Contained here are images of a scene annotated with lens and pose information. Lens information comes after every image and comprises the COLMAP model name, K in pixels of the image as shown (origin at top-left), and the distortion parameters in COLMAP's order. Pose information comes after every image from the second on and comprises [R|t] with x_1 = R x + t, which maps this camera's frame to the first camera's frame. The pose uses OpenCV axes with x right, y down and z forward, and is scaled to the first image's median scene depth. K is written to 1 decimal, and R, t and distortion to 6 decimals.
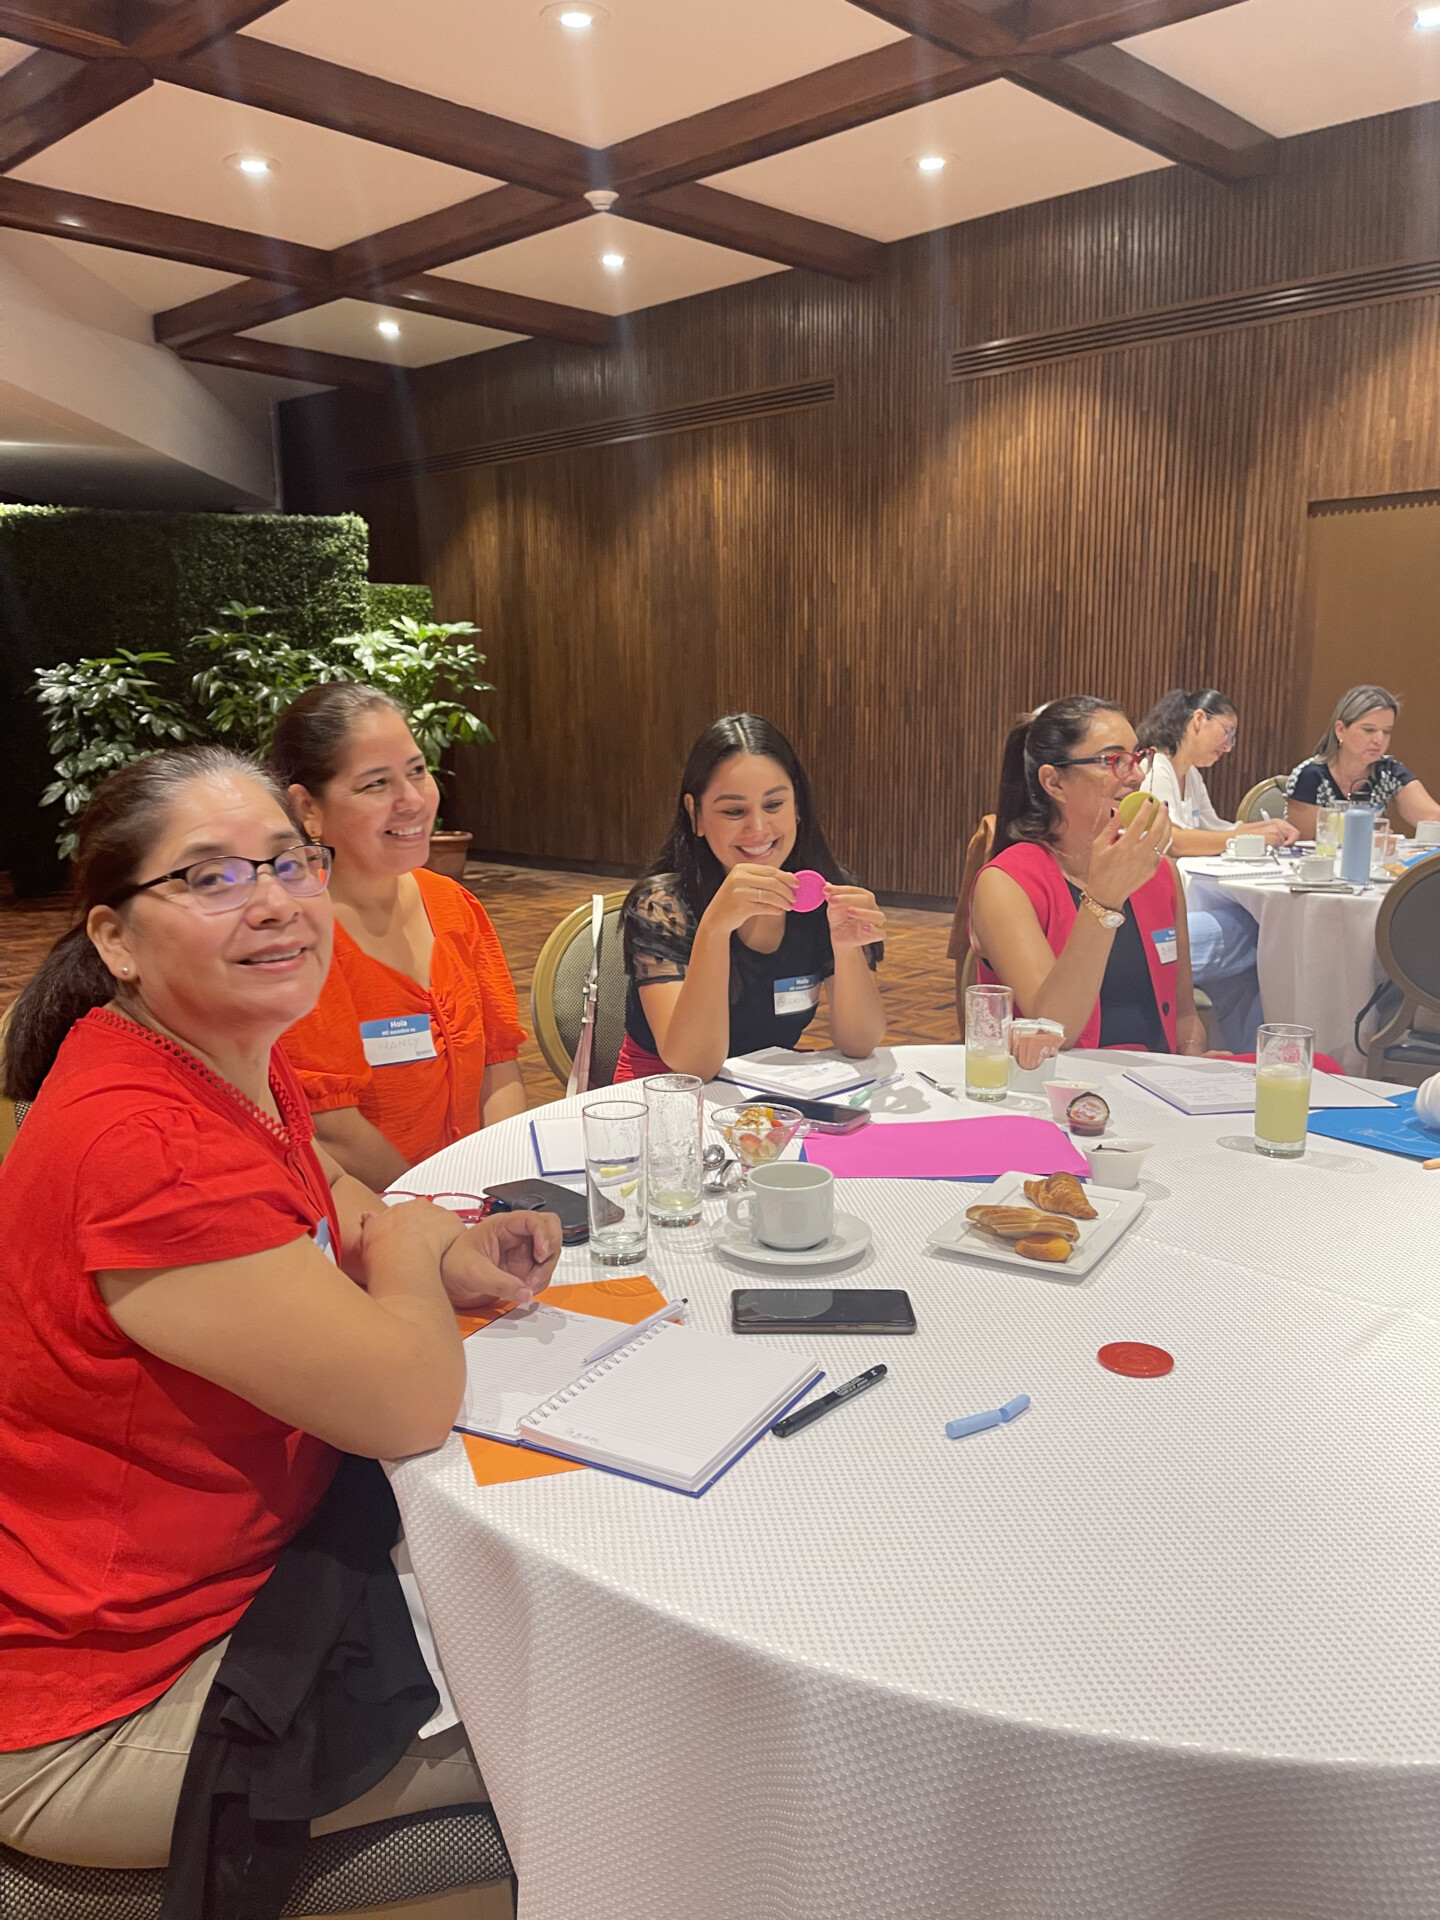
lens RADIAL K [[1441.4, 0, 720.0], [0, 1441.4, 960.0], [0, 0, 1]] dist [0.038169, -0.052377]
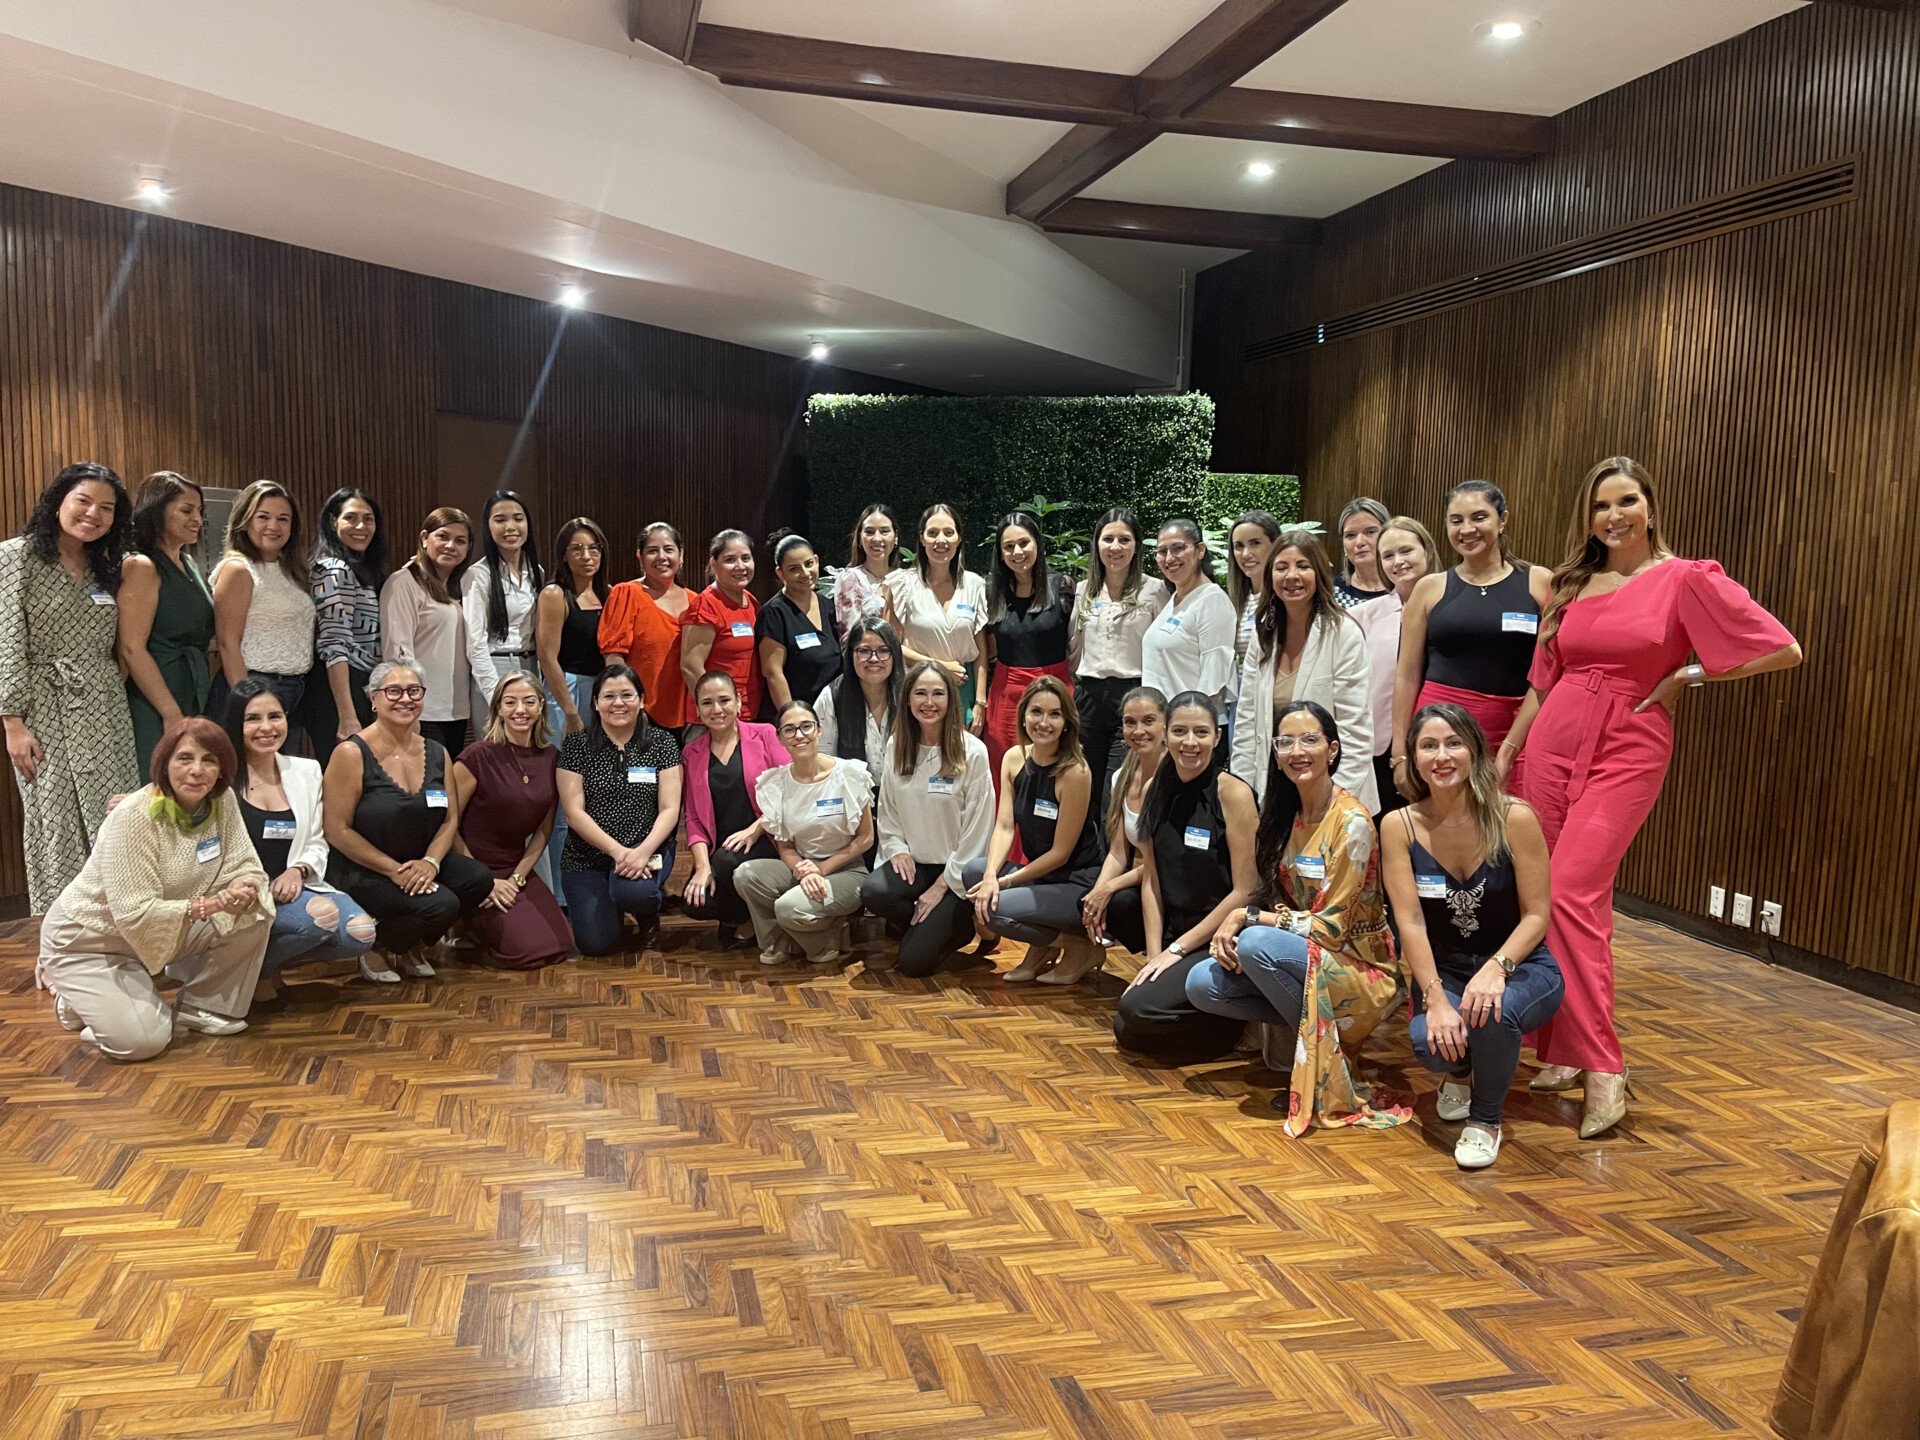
lens RADIAL K [[1441.4, 0, 960.0], [0, 1441.4, 720.0], [0, 0, 1]] dist [0.038169, -0.052377]
pose [[0.836813, 0.091866, -0.539727, 0.101764], [-0.133905, 0.990224, -0.039068, -0.070776], [0.530861, 0.104965, 0.840933, 0.249407]]
